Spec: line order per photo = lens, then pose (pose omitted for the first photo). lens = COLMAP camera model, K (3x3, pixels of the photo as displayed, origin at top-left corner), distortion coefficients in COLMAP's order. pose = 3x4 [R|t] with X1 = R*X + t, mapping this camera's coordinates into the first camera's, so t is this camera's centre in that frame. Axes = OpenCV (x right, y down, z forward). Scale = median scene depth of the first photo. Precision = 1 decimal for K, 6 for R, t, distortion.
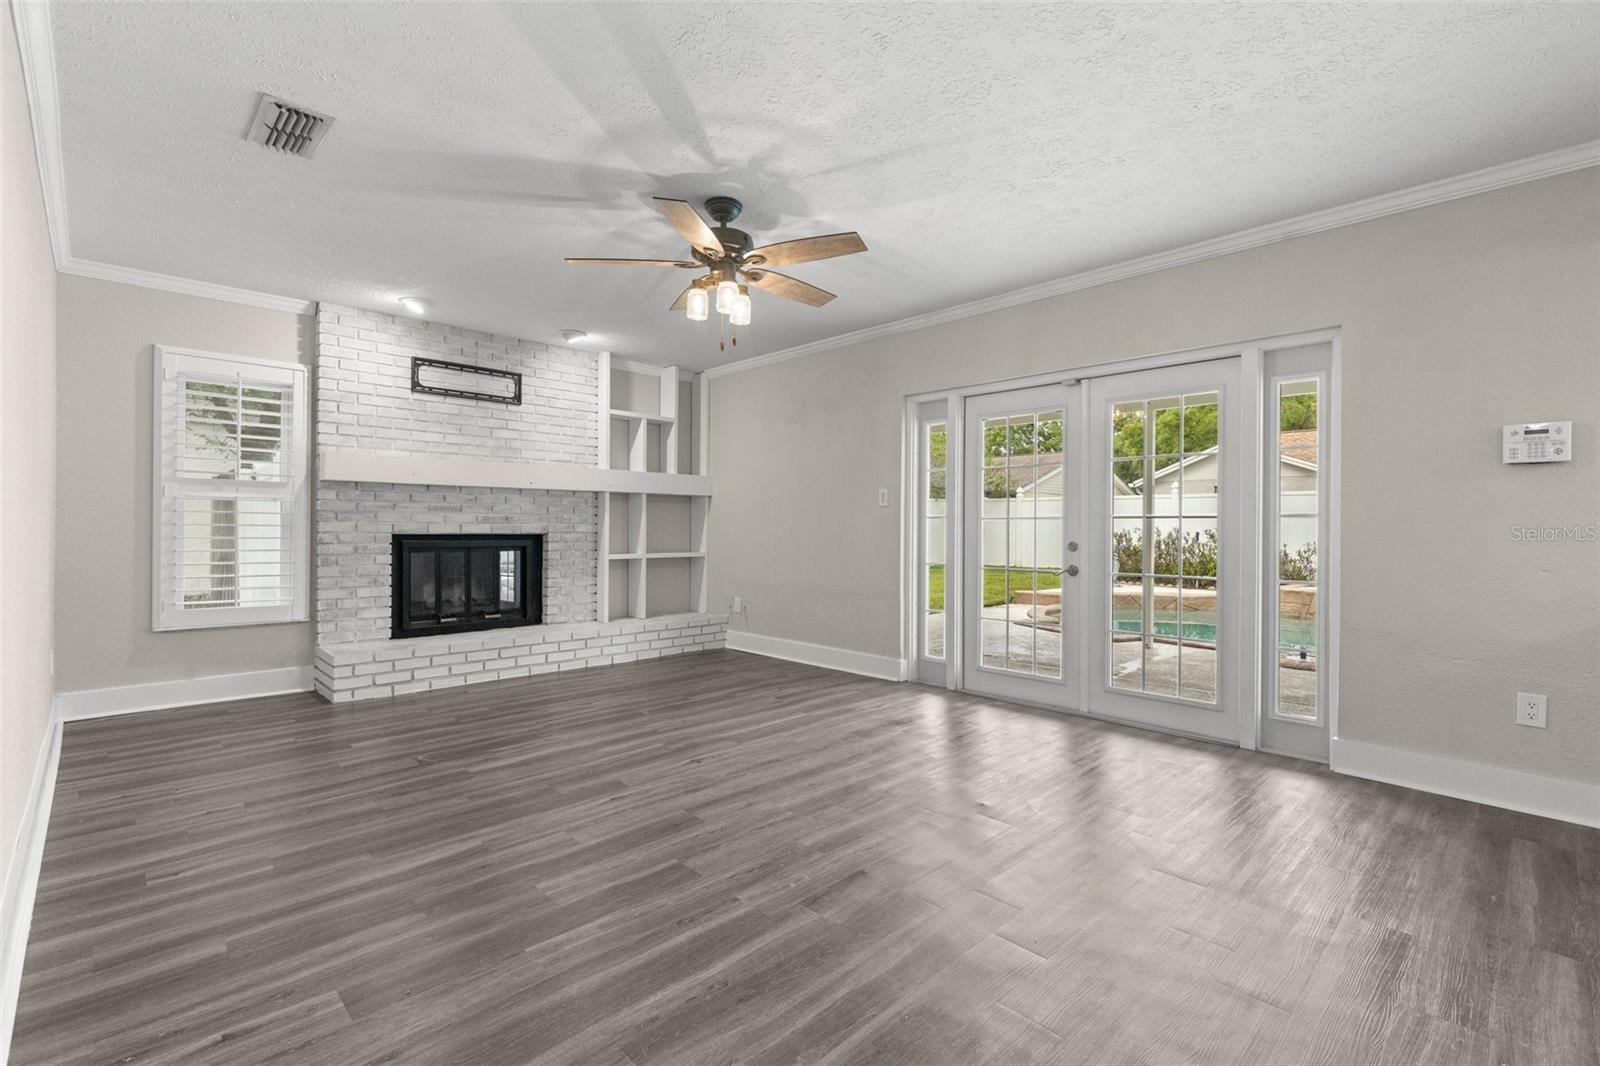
lens RADIAL K [[719.6, 0, 798.6], [0, 719.6, 527.0], [0, 0, 1]] dist [0.011081, -0.001550]
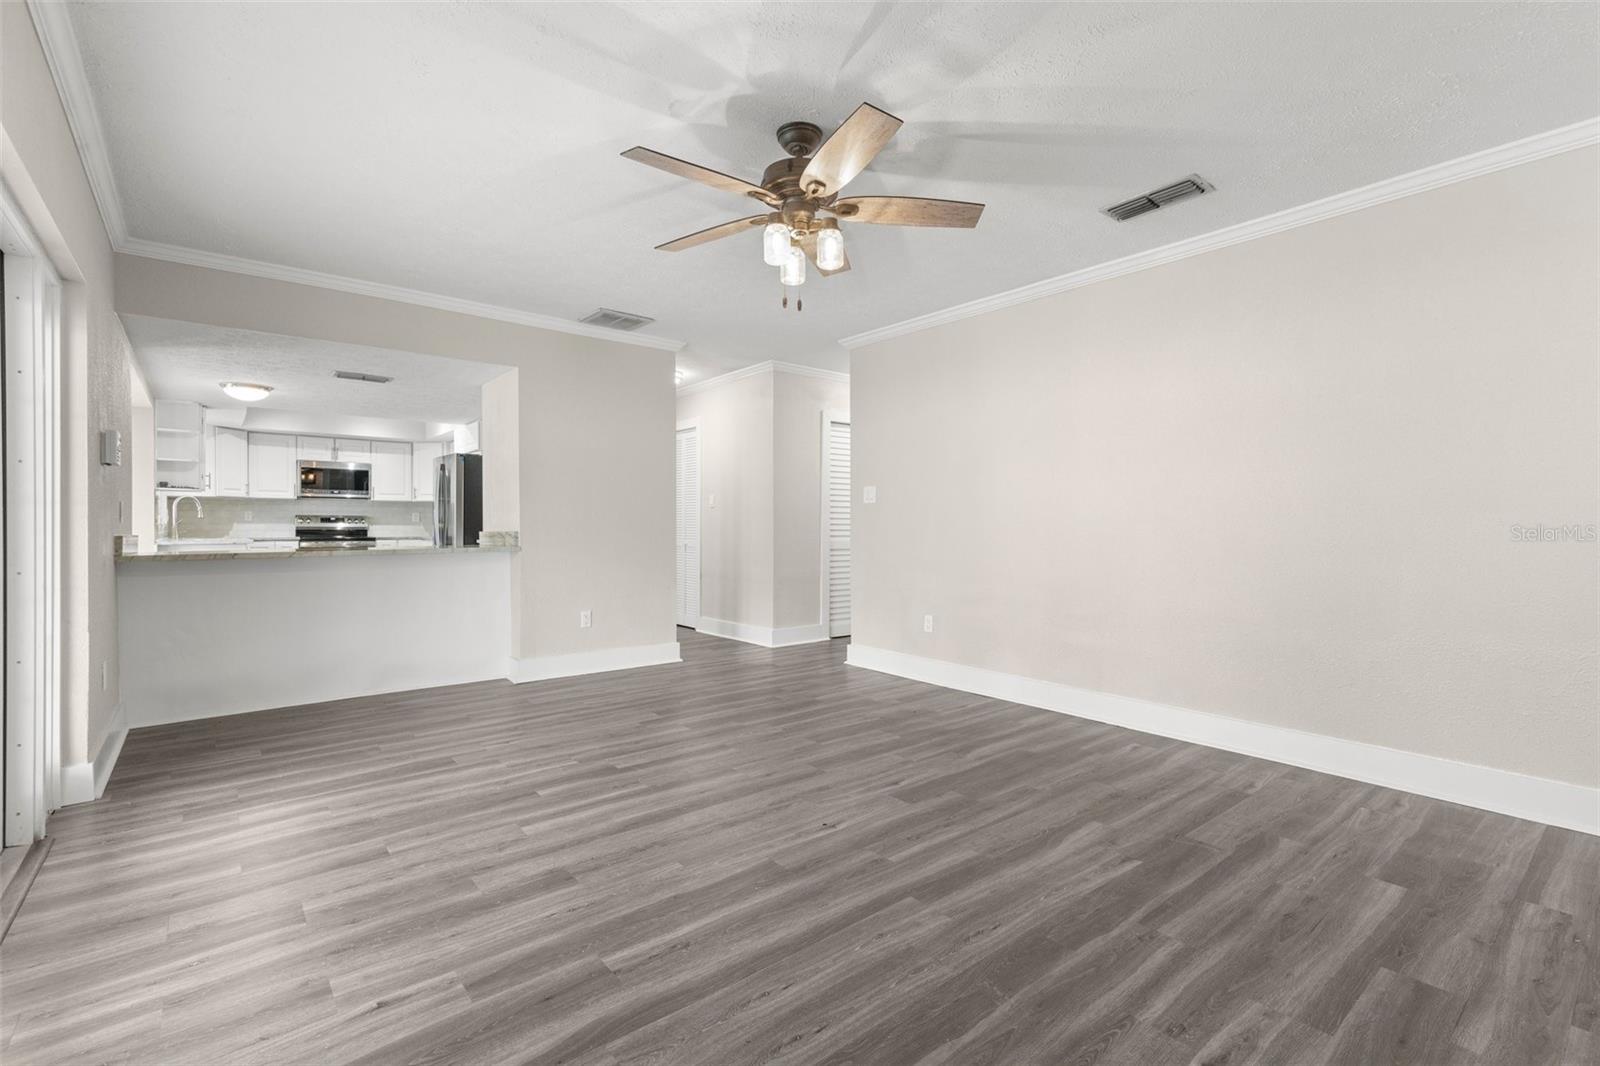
lens RADIAL K [[719.6, 0, 798.6], [0, 719.6, 527.0], [0, 0, 1]] dist [0.011081, -0.001550]
pose [[-0.996448, -0.008481, 0.083788, -0.110998], [-0.008334, 0.999963, 0.002109, 0.000228], [-0.083803, 0.001403, -0.996481, 1.143425]]
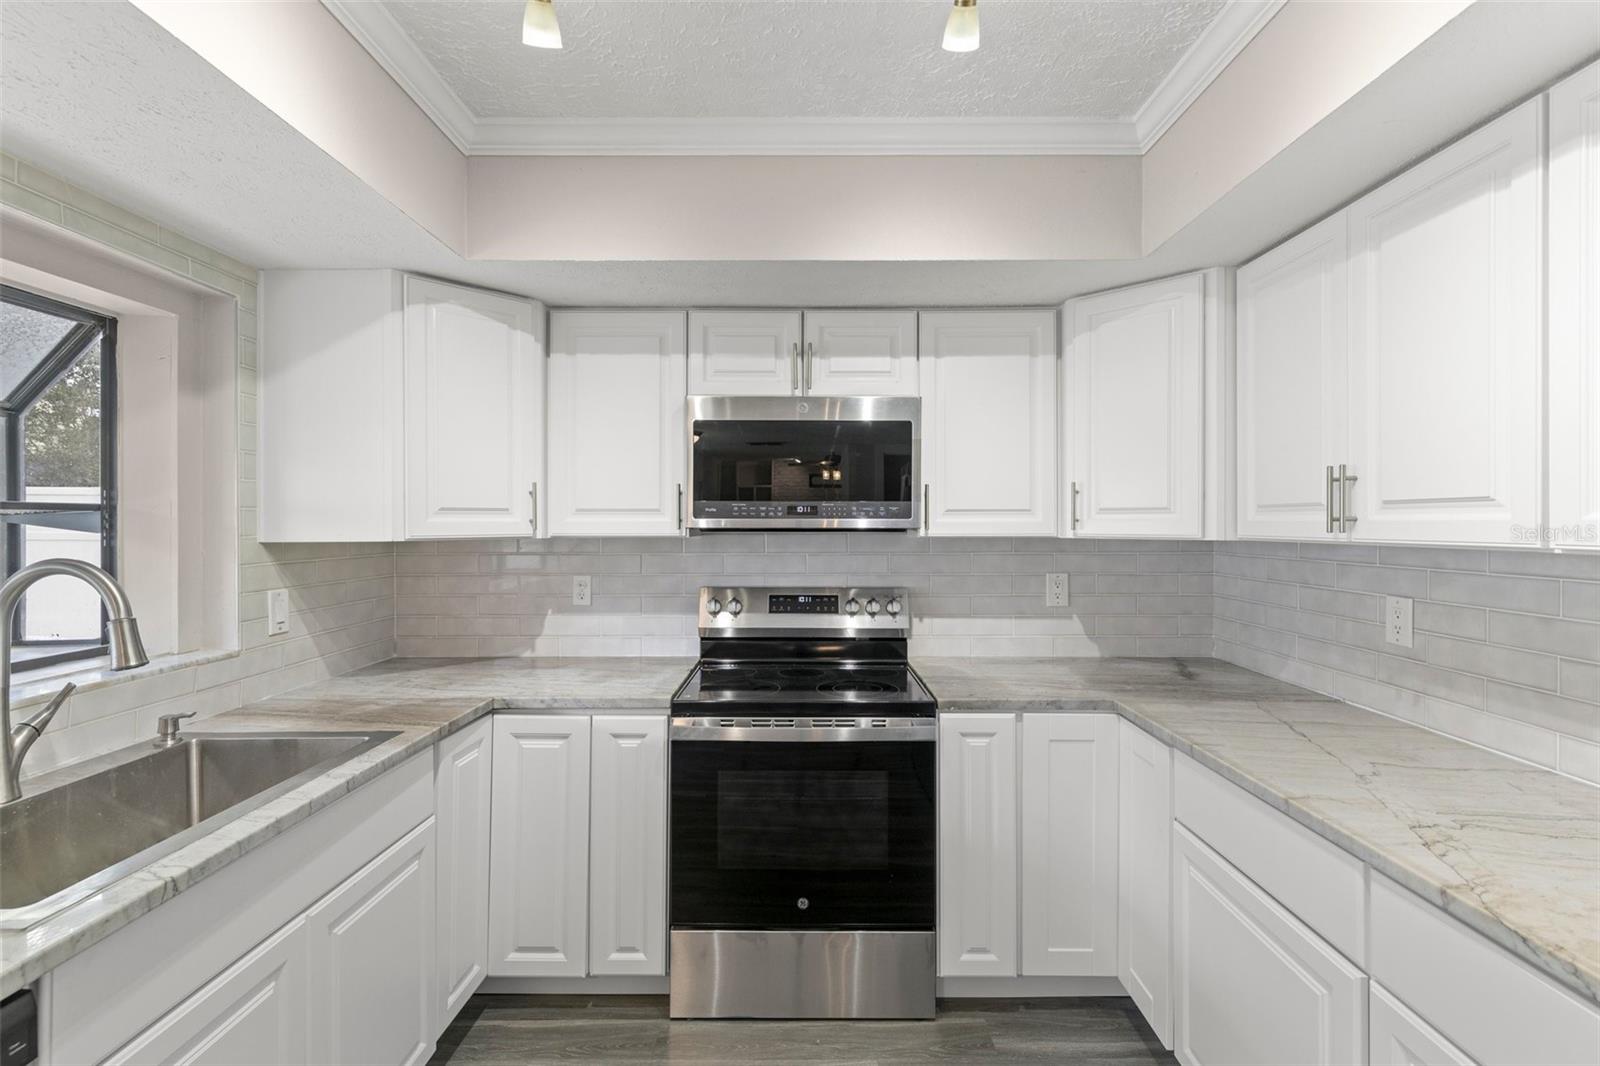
lens RADIAL K [[723.1, 0, 799.0], [0, 723.1, 522.8], [0, 0, 1]] dist [0.008830, -0.000590]
pose [[-0.712961, -0.008147, 0.701156, 0.827581], [-0.004853, 0.999966, 0.006684, -0.065789], [-0.701187, 0.001363, -0.712976, -0.170654]]
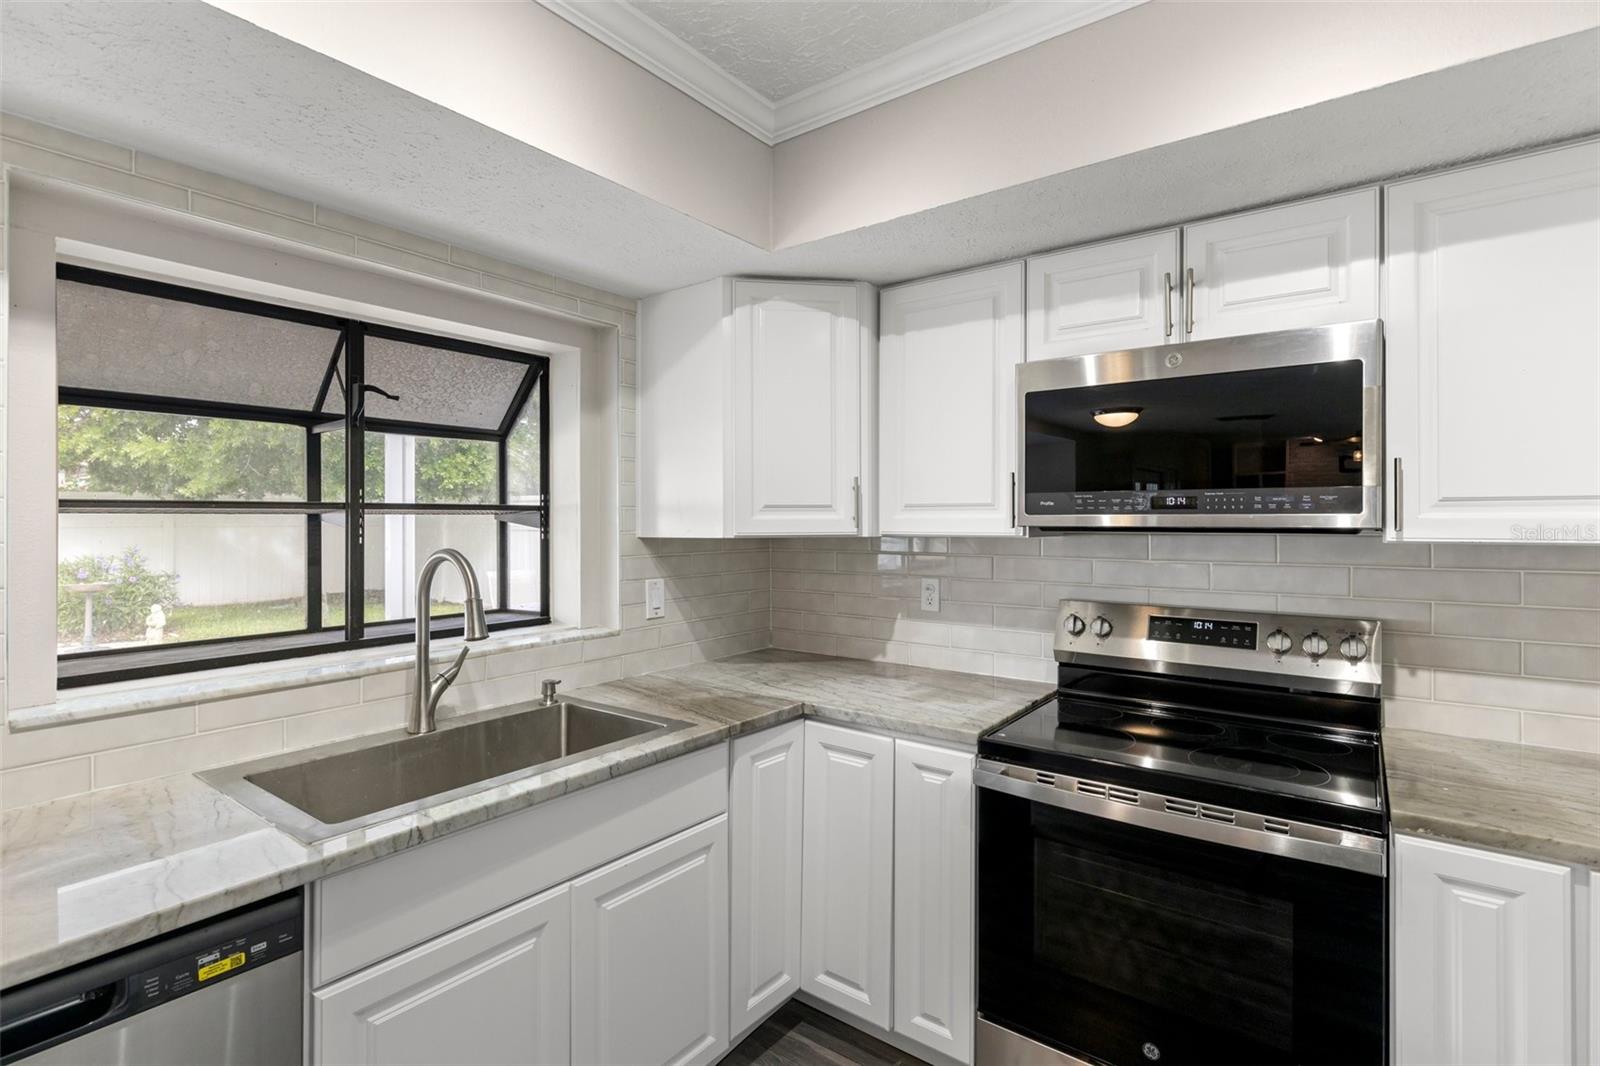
lens RADIAL K [[750.9, 0, 803.4], [0, 750.9, 519.1], [0, 0, 1]] dist [0.001604, -0.000236]
pose [[-0.158595, -0.007408, 0.987316, 0.835188], [0.000949, 0.999970, 0.007655, -0.065889], [-0.987343, 0.002151, -0.158583, -0.277069]]
